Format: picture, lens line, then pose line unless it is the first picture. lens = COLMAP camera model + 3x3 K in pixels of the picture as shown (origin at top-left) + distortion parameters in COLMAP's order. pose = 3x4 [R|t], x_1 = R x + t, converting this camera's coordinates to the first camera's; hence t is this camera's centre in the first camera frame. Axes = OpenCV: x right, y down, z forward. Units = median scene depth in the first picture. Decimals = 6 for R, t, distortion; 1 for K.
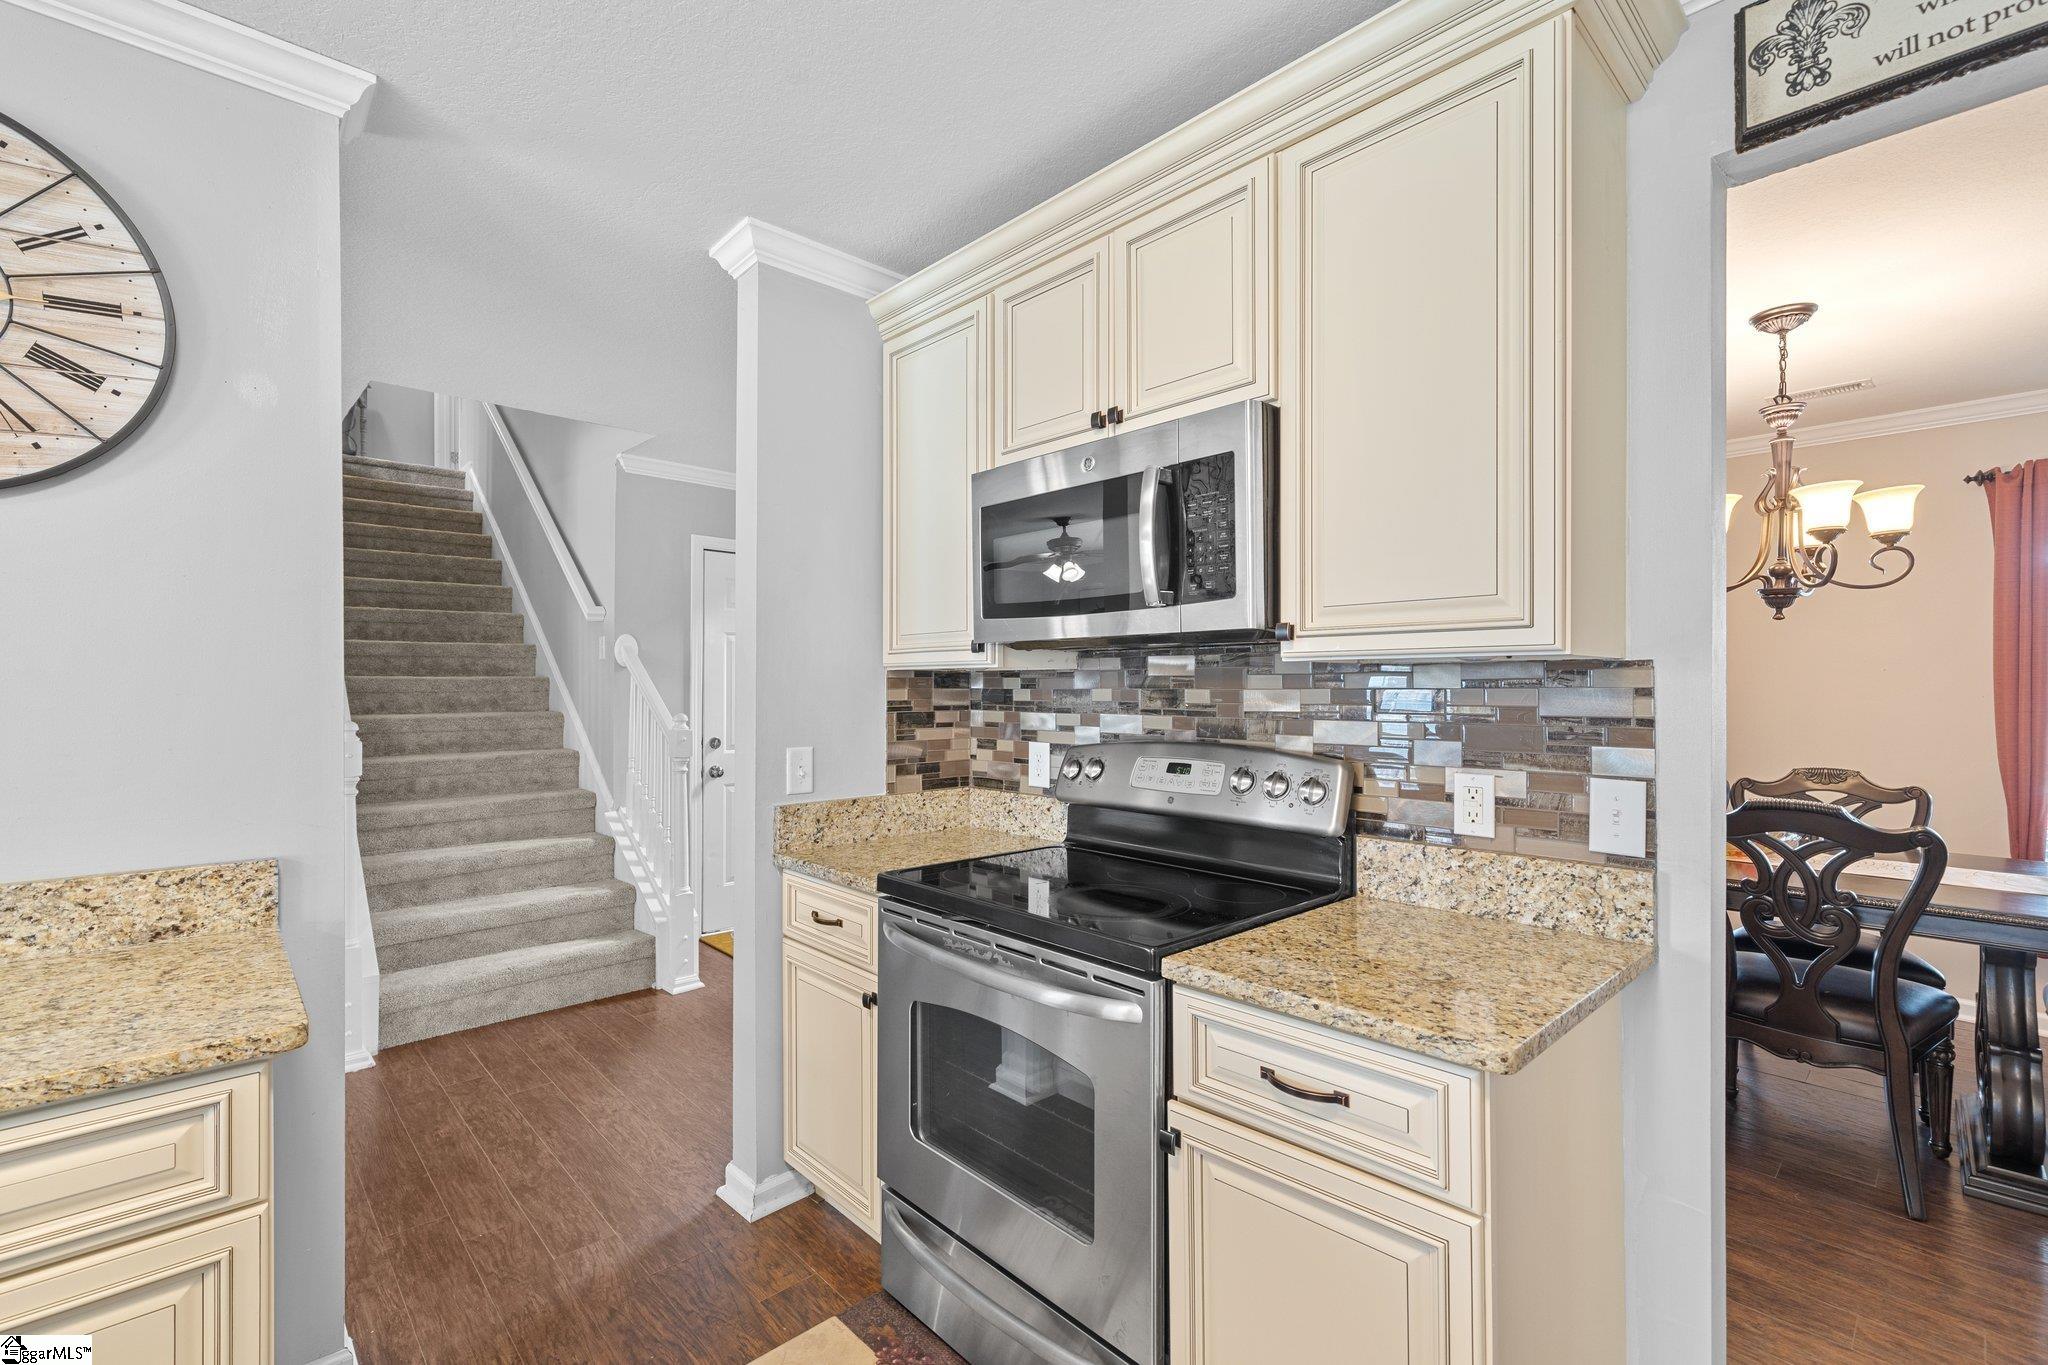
lens RADIAL K [[889.8, 0, 1018.8], [0, 889.8, 686.8], [0, 0, 1]] dist [0.000736, 0.000398]
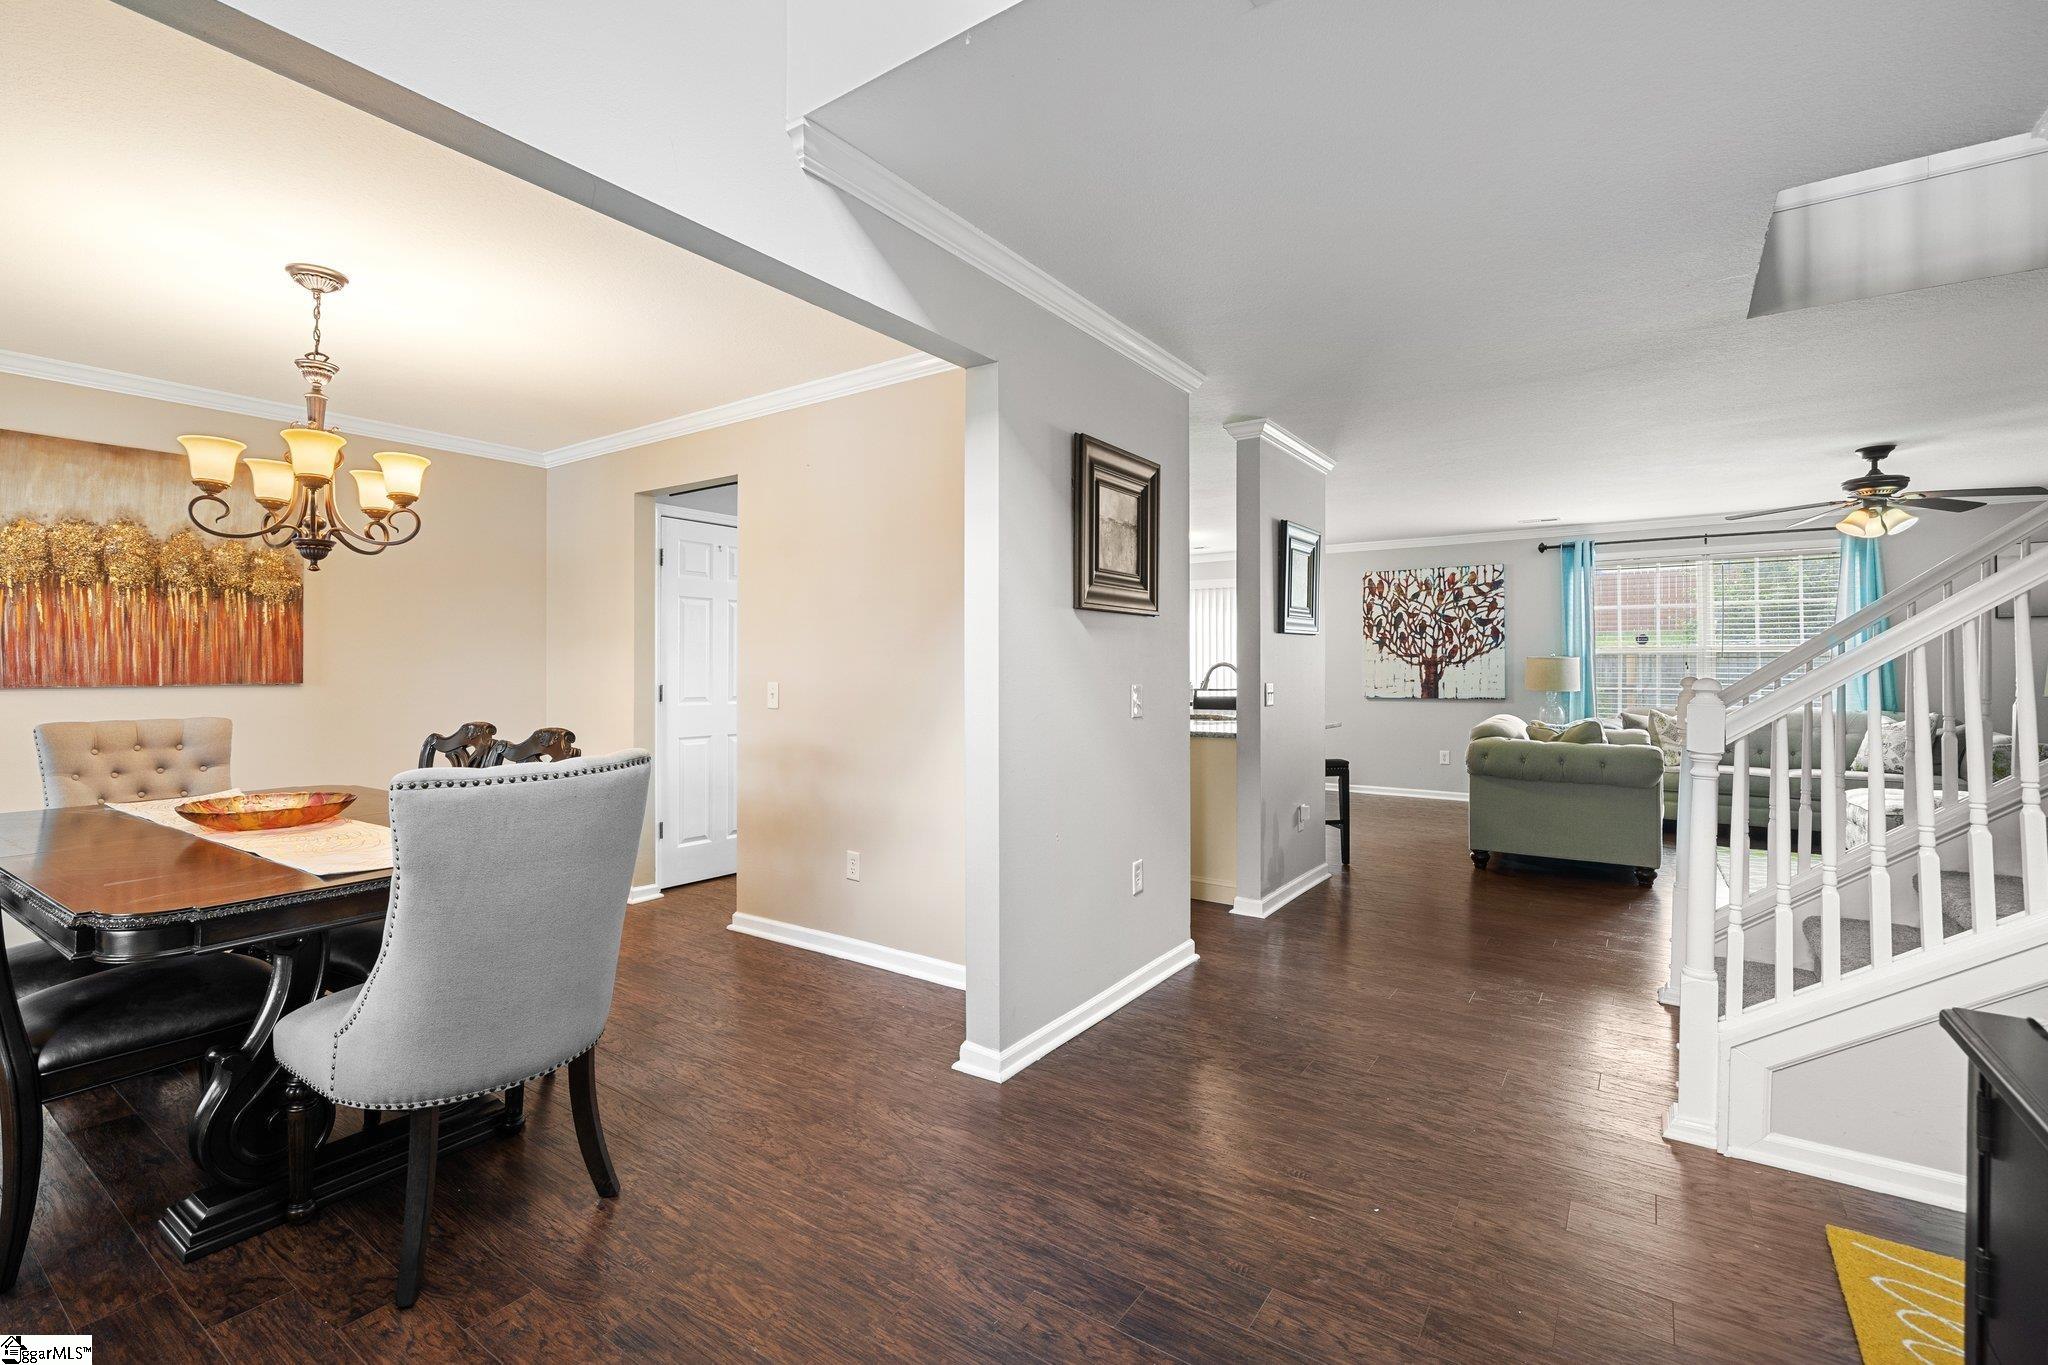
lens RADIAL K [[900.9, 0, 1010.2], [0, 900.9, 669.0], [0, 0, 1]] dist [0.000640, -0.000081]
pose [[-0.978782, -0.001214, -0.204902, 0.351138], [-0.001011, 0.999999, -0.001095, 0.044749], [0.204904, -0.000864, -0.978782, 2.642370]]
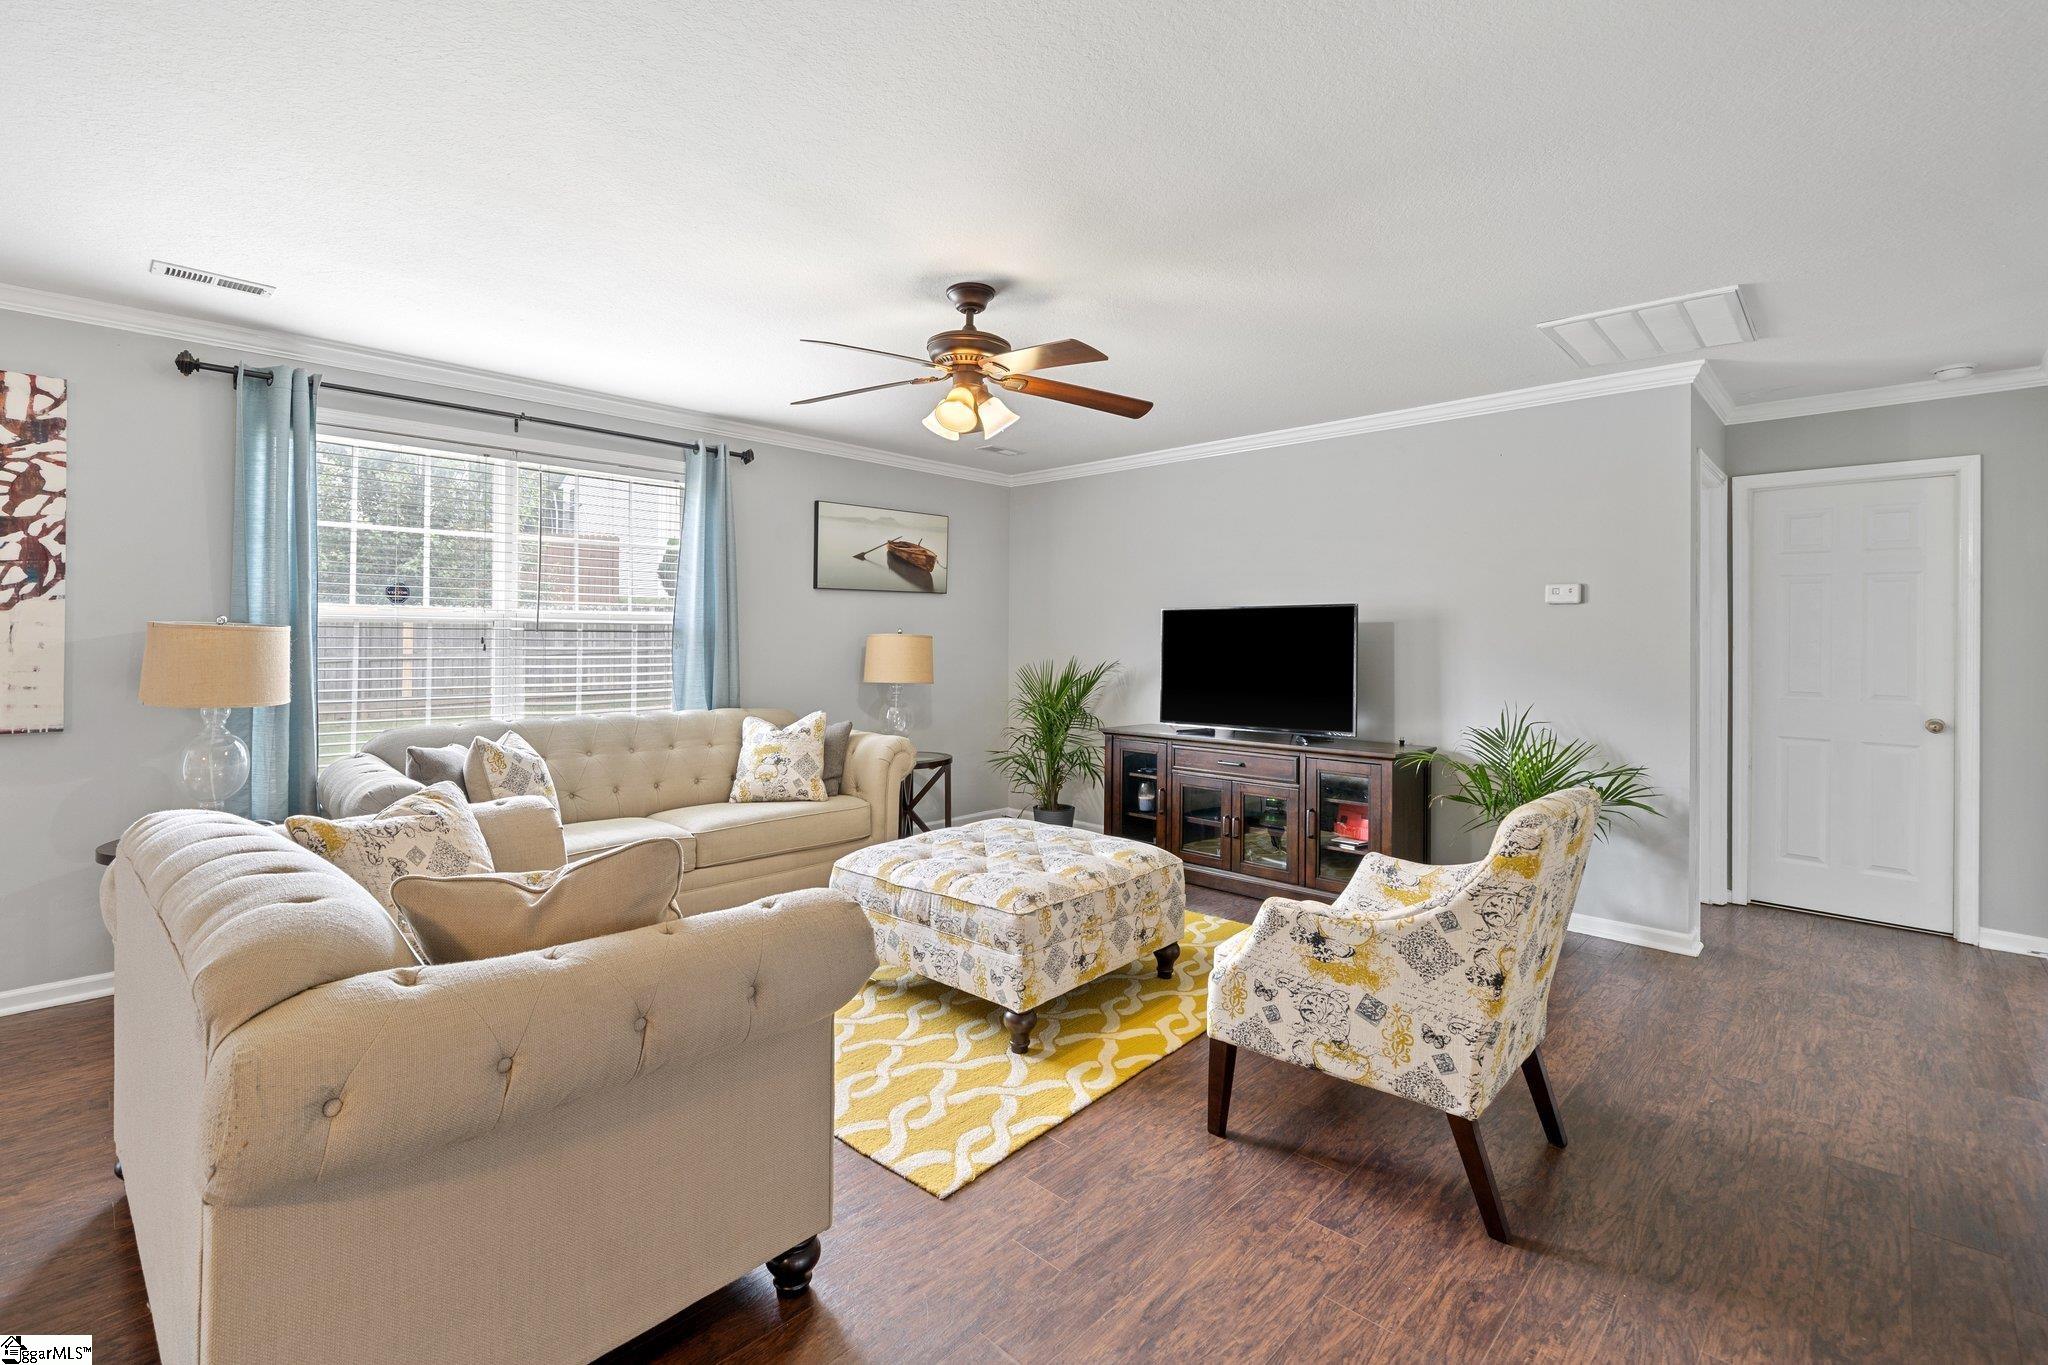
lens RADIAL K [[923.4, 0, 1016.3], [0, 923.4, 643.8], [0, 0, 1]] dist [-0.041931, 0.022520]
pose [[0.046536, 0.000525, -0.998916, -0.874304], [-0.006882, 0.999976, 0.000205, 0.015623], [0.998893, 0.006865, 0.046539, 0.889548]]
